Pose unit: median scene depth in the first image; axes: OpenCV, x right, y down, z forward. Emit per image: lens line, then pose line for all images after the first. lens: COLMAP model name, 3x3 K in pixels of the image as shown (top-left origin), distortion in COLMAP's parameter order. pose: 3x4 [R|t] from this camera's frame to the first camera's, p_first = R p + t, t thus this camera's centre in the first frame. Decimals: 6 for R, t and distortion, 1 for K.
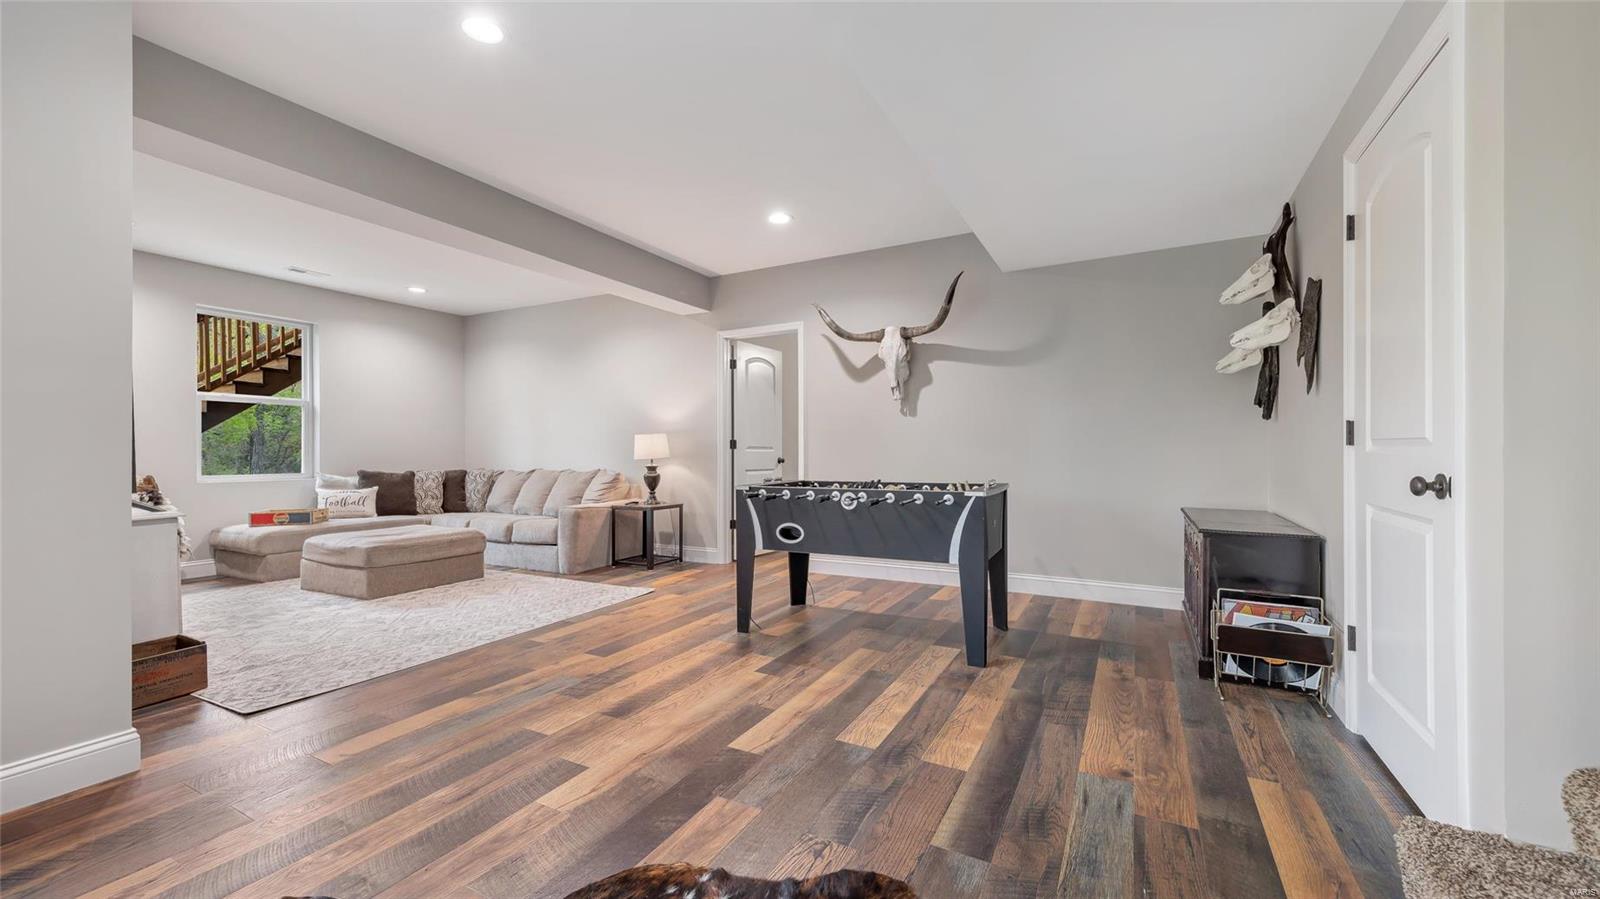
lens RADIAL K [[627.3, 0, 799.3], [0, 627.3, 442.2], [0, 0, 1]] dist [0.007786, -0.000282]
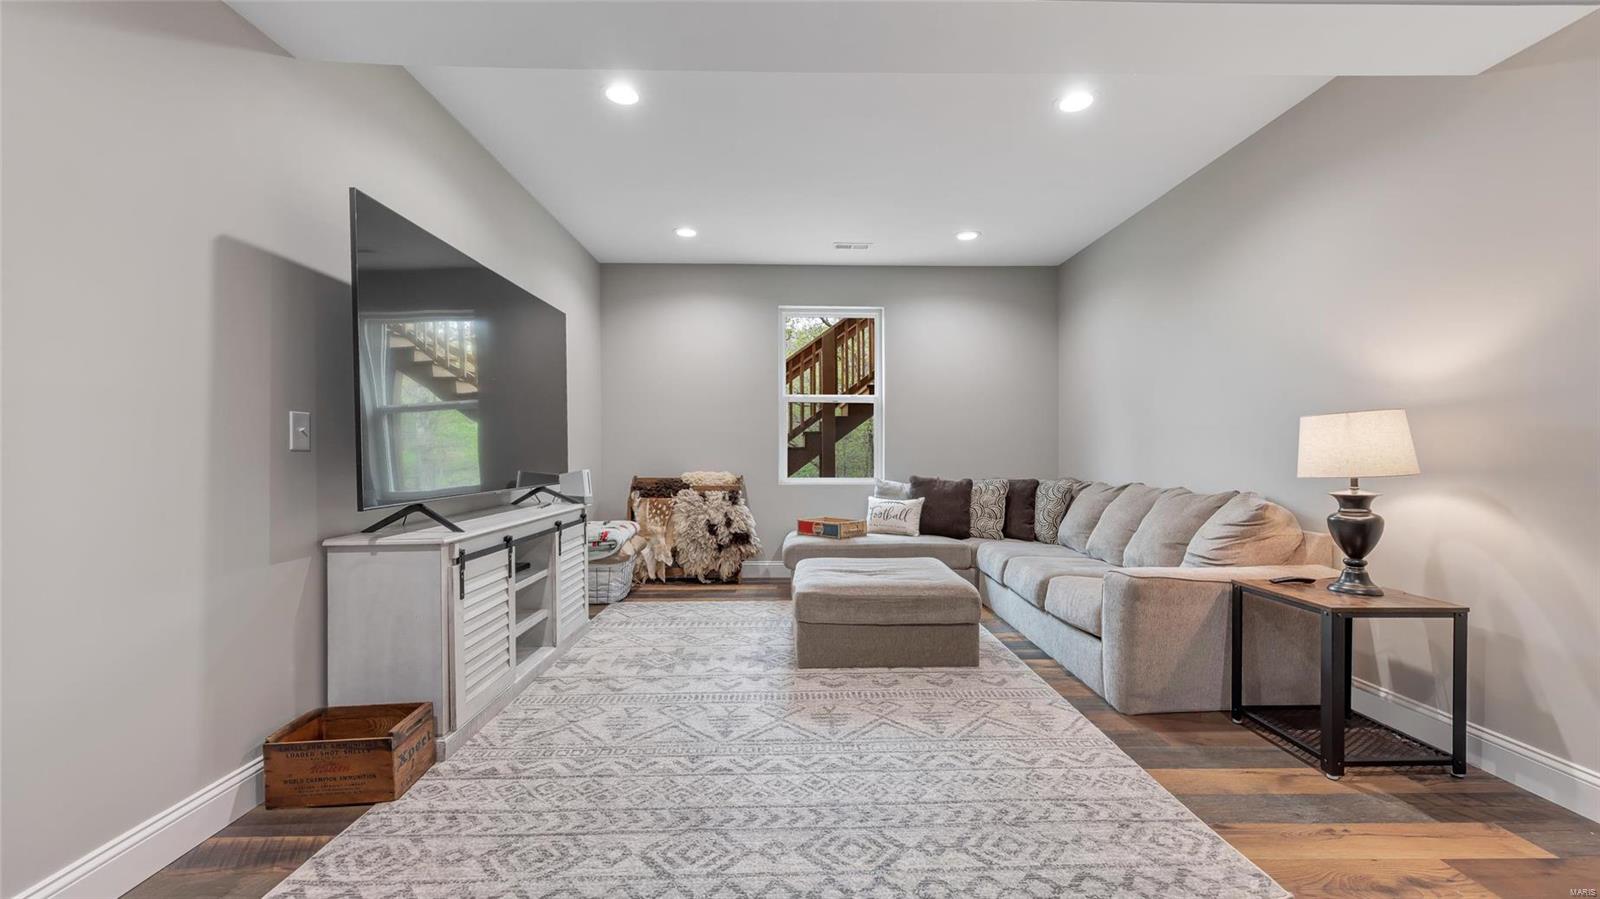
lens RADIAL K [[627.3, 0, 800.7], [0, 627.3, 455.1], [0, 0, 1]] dist [0.007786, -0.000282]
pose [[0.489325, 0.008260, -0.872063, -0.059297], [0.011503, 0.999807, 0.015924, 0.002757], [0.872026, -0.017823, 0.489135, 0.495288]]
